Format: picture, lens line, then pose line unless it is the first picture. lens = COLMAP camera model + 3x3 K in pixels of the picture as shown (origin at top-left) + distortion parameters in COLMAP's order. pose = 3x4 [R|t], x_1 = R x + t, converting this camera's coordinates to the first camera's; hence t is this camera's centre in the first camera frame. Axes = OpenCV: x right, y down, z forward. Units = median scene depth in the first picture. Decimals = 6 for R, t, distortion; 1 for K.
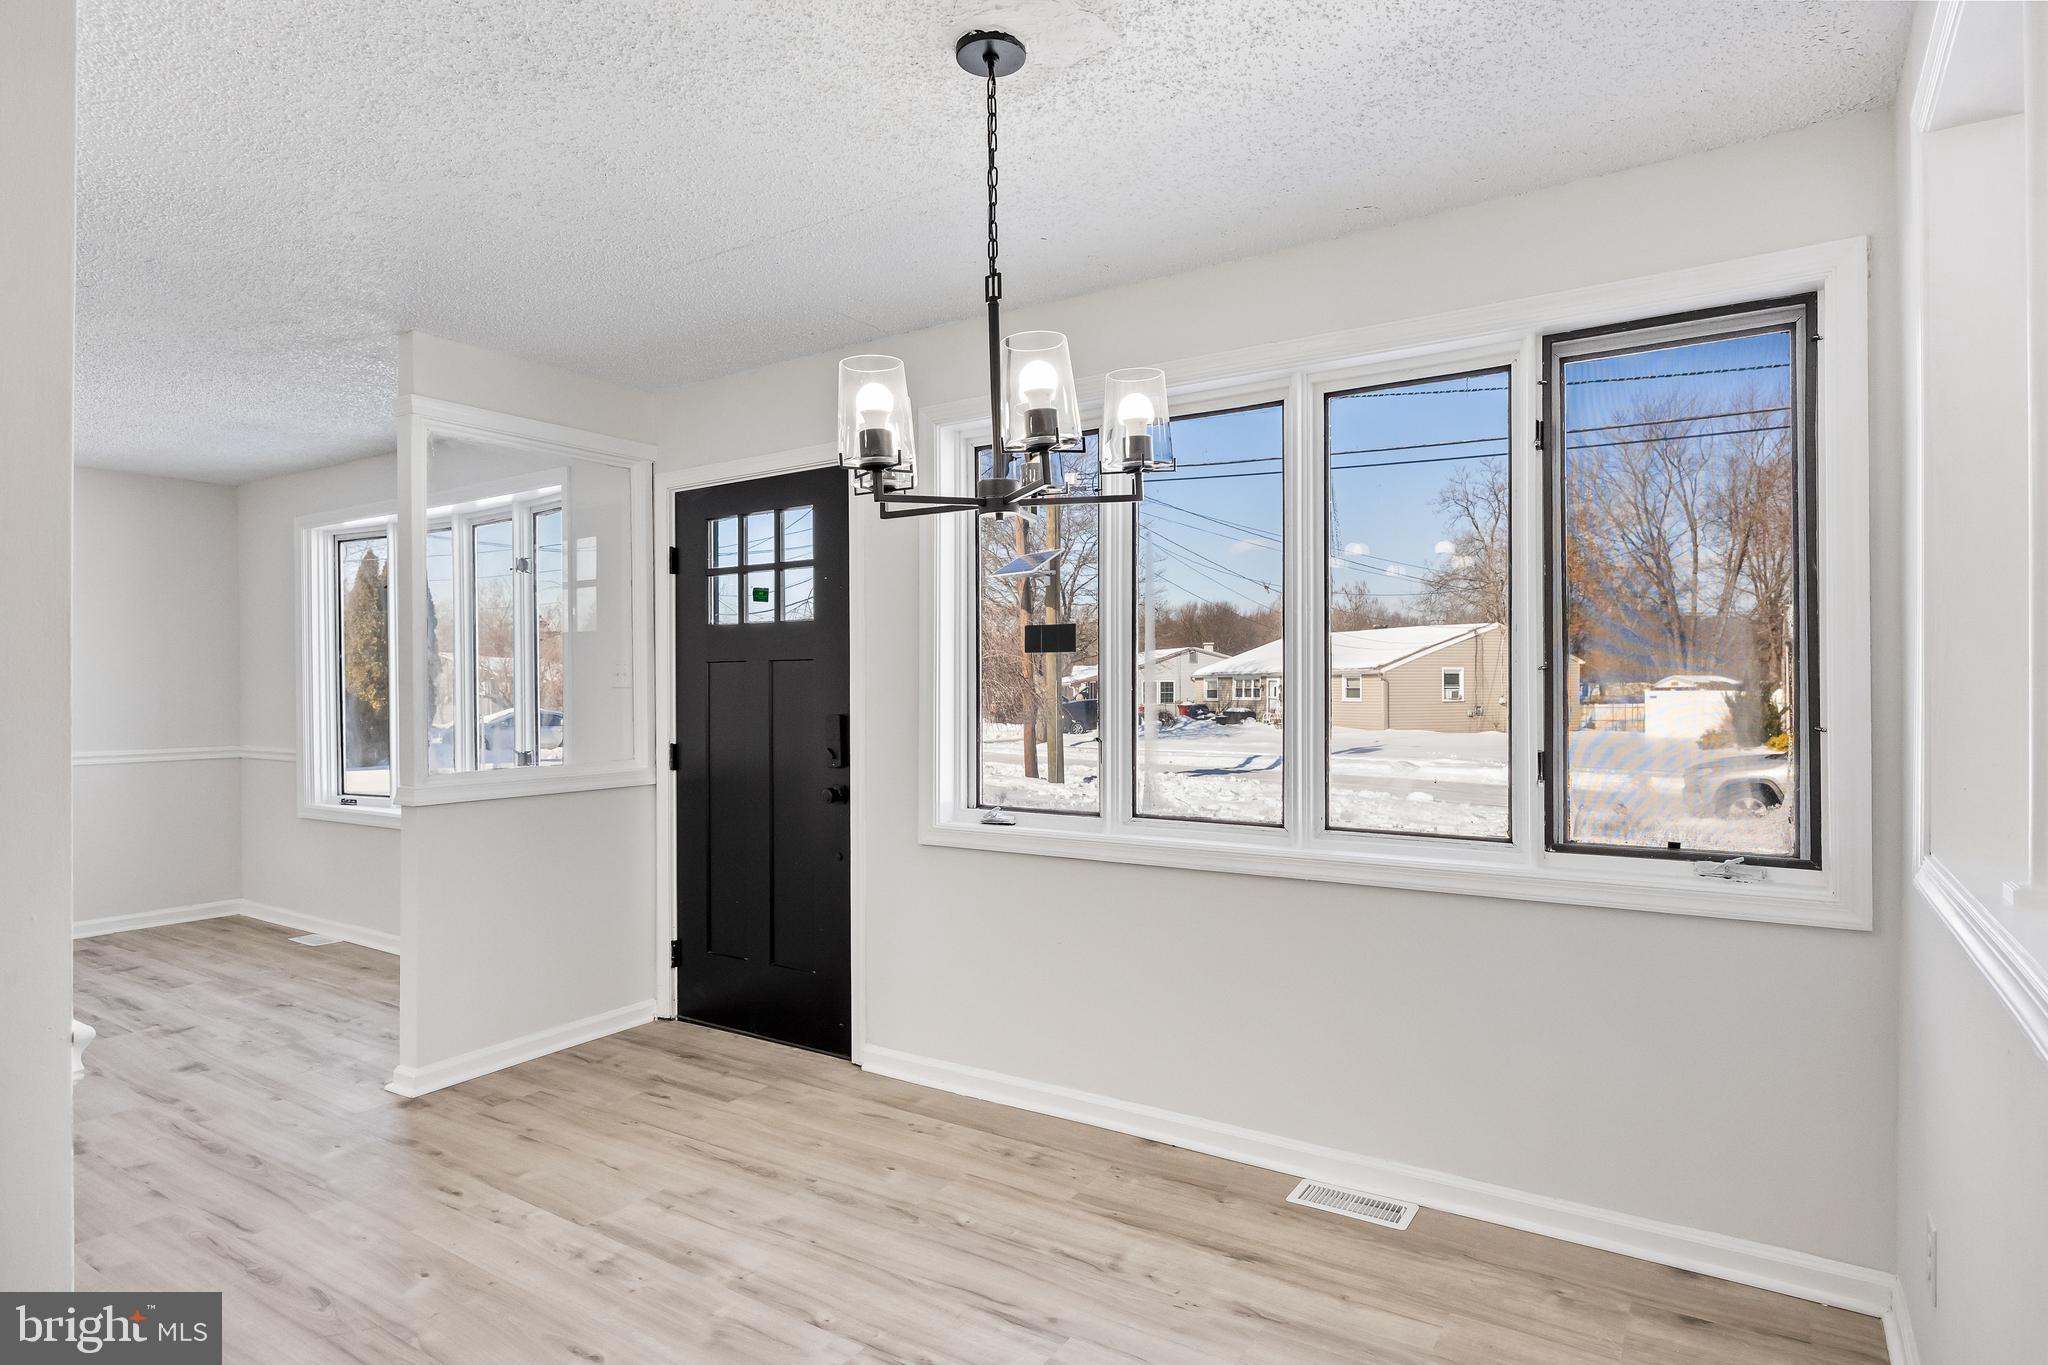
lens RADIAL K [[1128.1, 0, 1021.6], [0, 1128.1, 687.7], [0, 0, 1]] dist [0.002765, 0.000659]
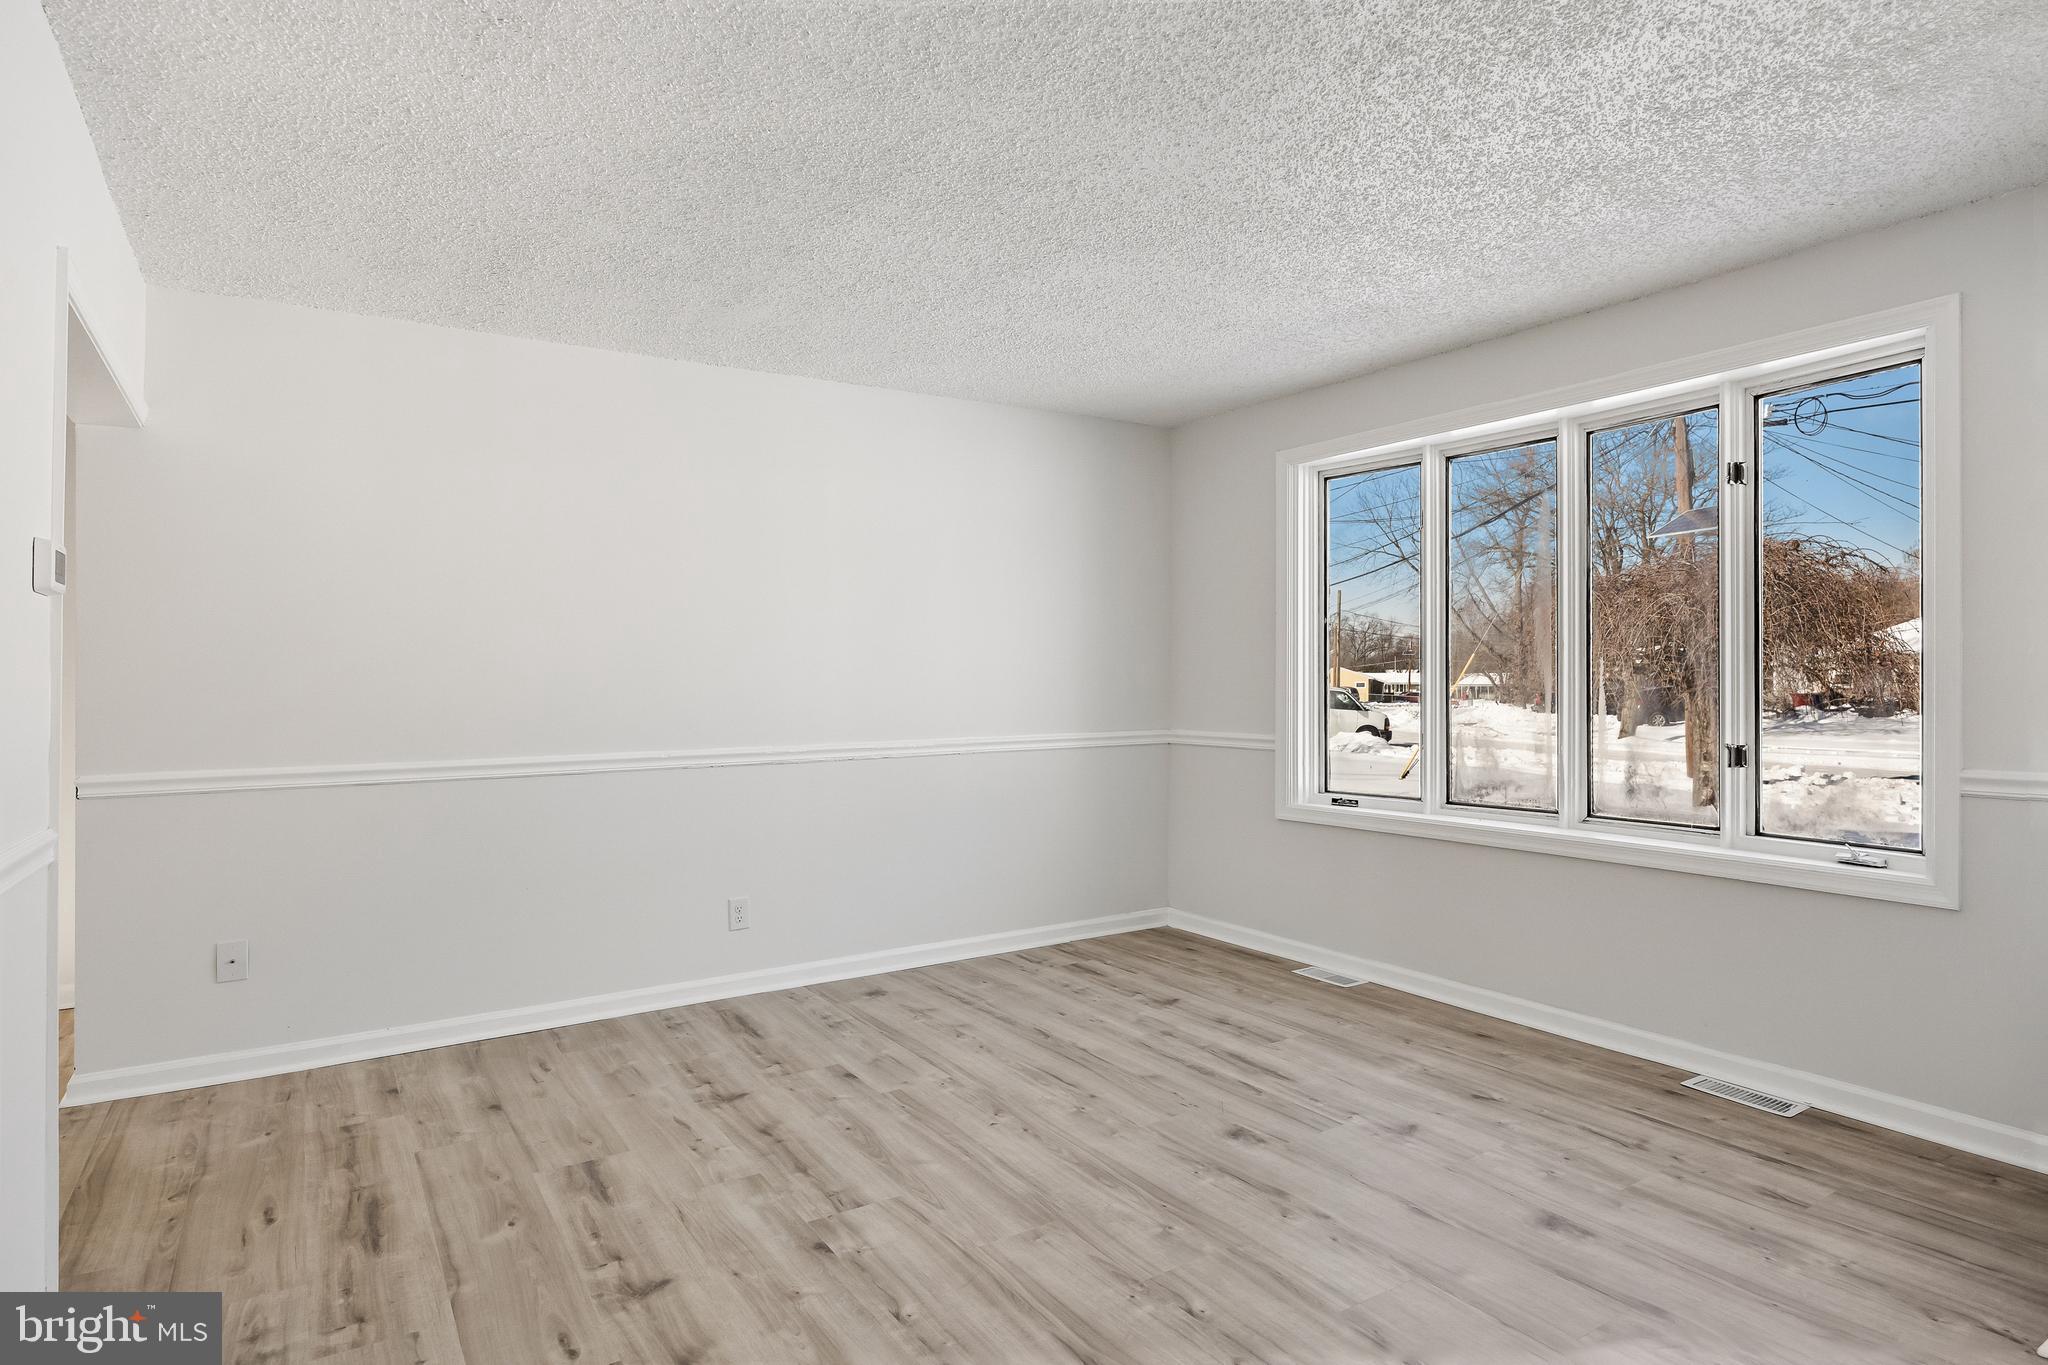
lens RADIAL K [[1135.5, 0, 1025.2], [0, 1135.5, 652.1], [0, 0, 1]] dist [-0.038671, 0.000168]
pose [[0.912504, -0.011854, -0.408896, -0.471037], [0.003550, 0.999772, -0.021063, 0.010638], [0.409053, 0.017769, 0.912338, 0.175605]]
